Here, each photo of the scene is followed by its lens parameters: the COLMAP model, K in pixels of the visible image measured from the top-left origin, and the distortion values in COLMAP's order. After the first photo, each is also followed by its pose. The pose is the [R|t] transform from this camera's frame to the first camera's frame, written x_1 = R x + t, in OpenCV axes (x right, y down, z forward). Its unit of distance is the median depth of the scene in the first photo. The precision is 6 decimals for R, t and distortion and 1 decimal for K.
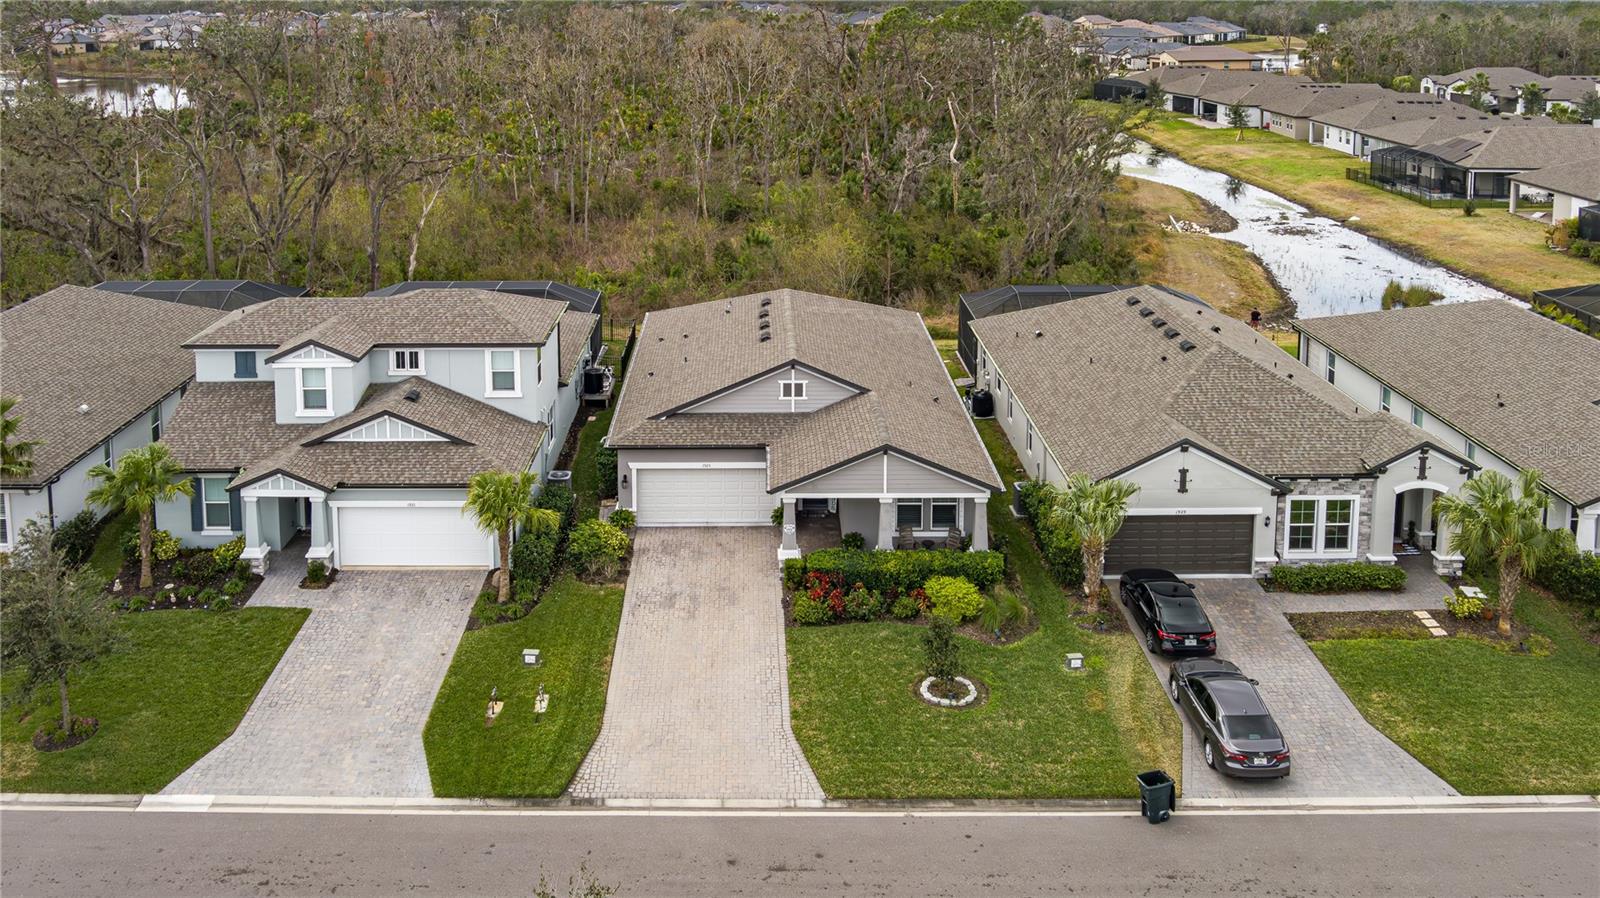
lens RADIAL K [[1276.4, 0, 841.9], [0, 1276.4, 187.4], [0, 0, 1]] dist [-0.048037, 0.016873]
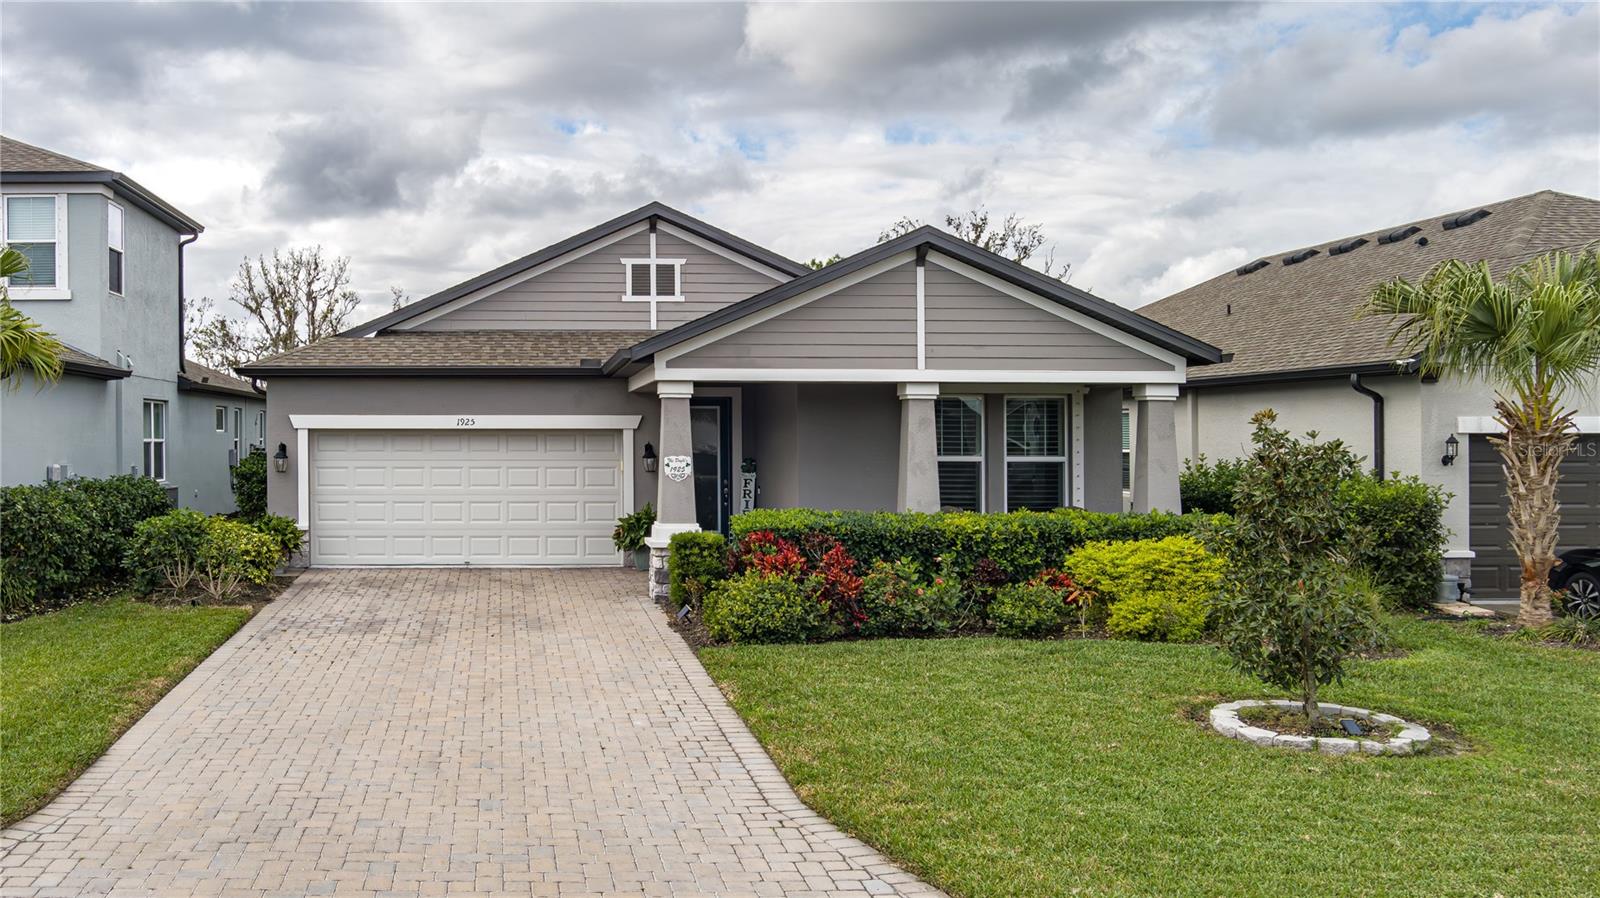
lens RADIAL K [[1346.1, 0, 562.3], [0, 1346.1, 444.6], [0, 0, 1]] dist [-0.047792, 0.015243]
pose [[0.999323, -0.017167, -0.032549, -0.066532], [0.012640, 0.990833, -0.134499, 0.333779], [0.034560, 0.133997, 0.990379, 0.619472]]
